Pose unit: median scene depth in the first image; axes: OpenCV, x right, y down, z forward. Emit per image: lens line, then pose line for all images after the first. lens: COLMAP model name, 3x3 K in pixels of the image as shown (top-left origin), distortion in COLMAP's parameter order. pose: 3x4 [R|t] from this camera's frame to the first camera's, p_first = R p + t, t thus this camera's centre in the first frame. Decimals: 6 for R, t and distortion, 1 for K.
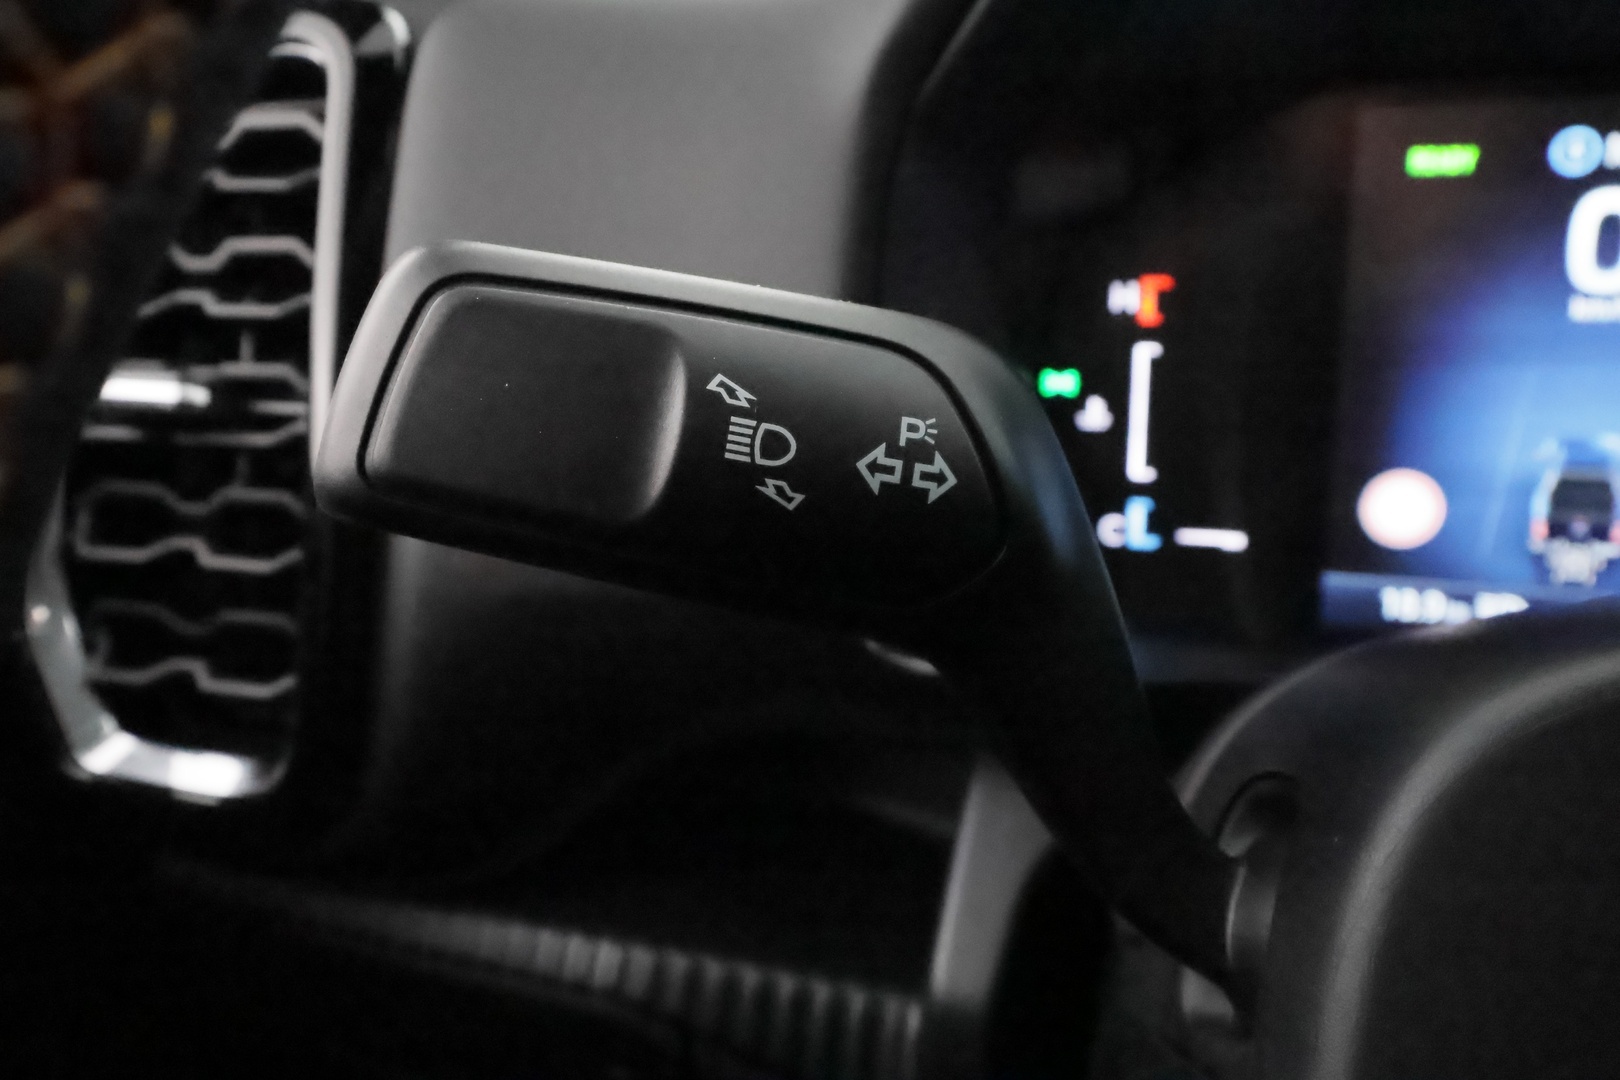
lens RADIAL K [[1406.6, 0, 810.0], [0, 1406.6, 540.0], [0, 0, 1]] dist [0.061986, 0.001529]
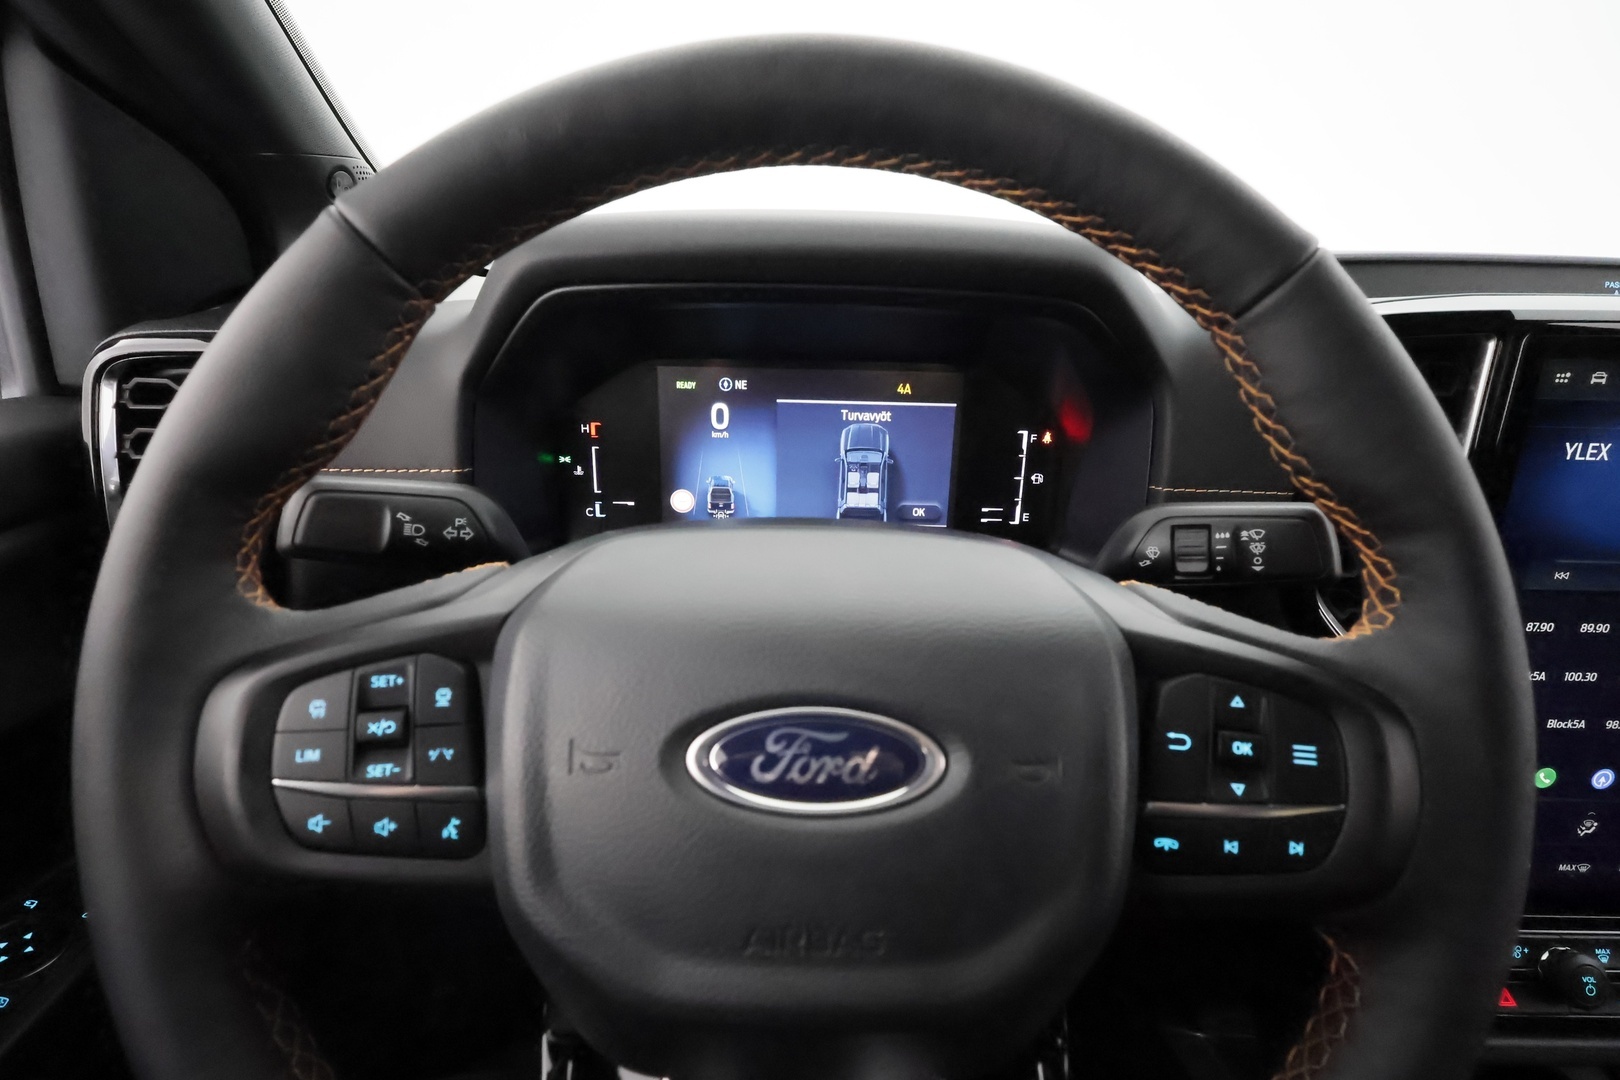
lens RADIAL K [[736.8, 0, 810.0], [0, 736.8, 540.0], [0, 0, 1]] dist [-0.001854, -0.003961]
pose [[0.947217, -0.085039, 0.309109, 0.353597], [0.047769, 0.990852, 0.126214, -0.236576], [-0.317014, -0.104786, 0.942614, -1.189225]]
